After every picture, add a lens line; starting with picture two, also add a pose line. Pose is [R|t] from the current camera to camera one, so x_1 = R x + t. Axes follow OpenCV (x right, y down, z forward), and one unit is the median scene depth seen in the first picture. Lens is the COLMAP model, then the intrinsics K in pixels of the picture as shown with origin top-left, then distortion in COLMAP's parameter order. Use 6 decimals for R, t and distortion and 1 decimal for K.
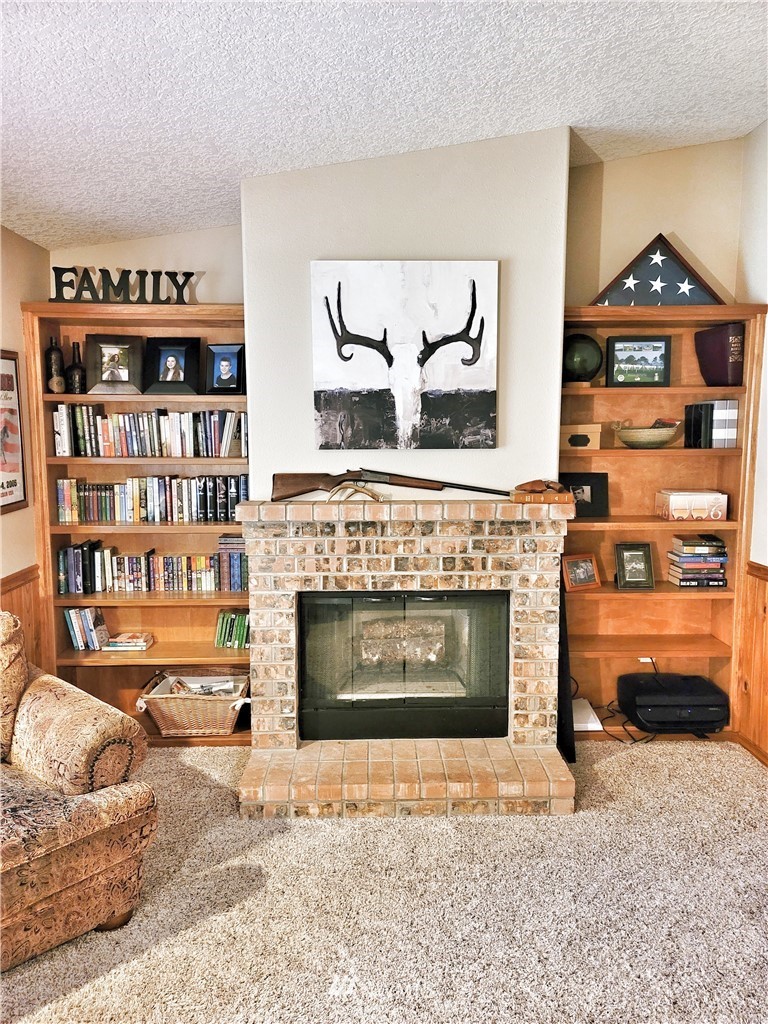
lens RADIAL K [[763.8, 0, 384.0], [0, 763.8, 512.0], [0, 0, 1]] dist [0.043375, 0.000068]
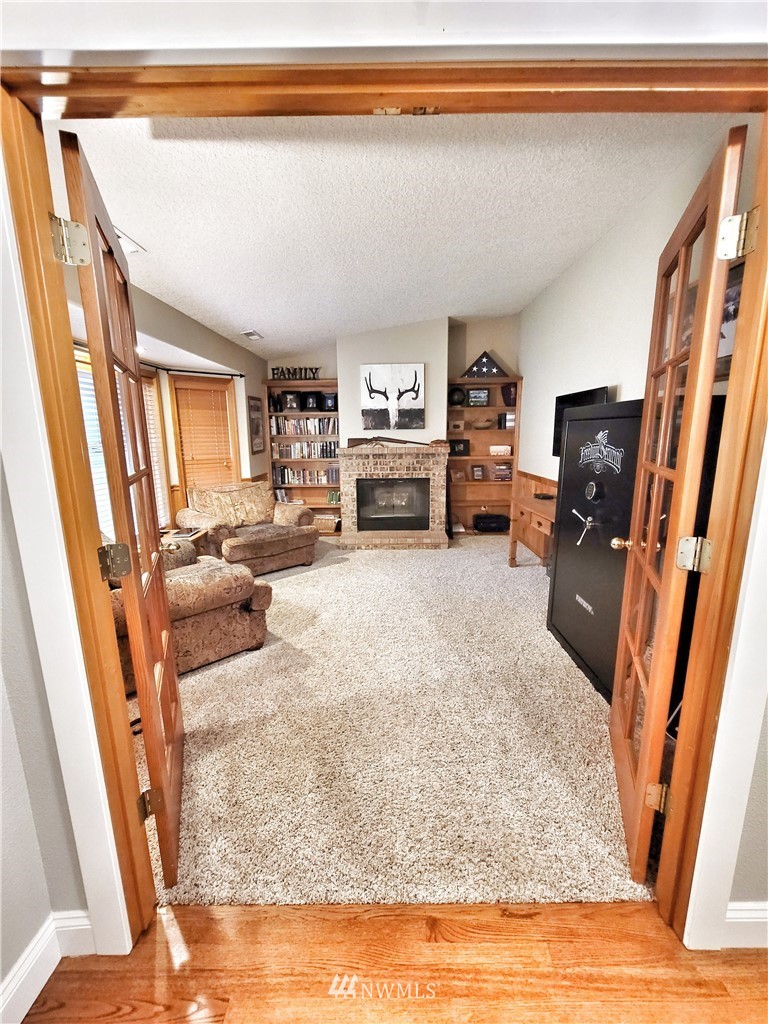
lens RADIAL K [[419.2, 0, 381.2], [0, 419.2, 515.5], [0, 0, 1]] dist [-0.002399, -0.000480]
pose [[0.999230, -0.004855, -0.038946, 0.040432], [0.008000, 0.996682, 0.080997, 0.107078], [0.038424, -0.081246, 0.995953, -0.575829]]
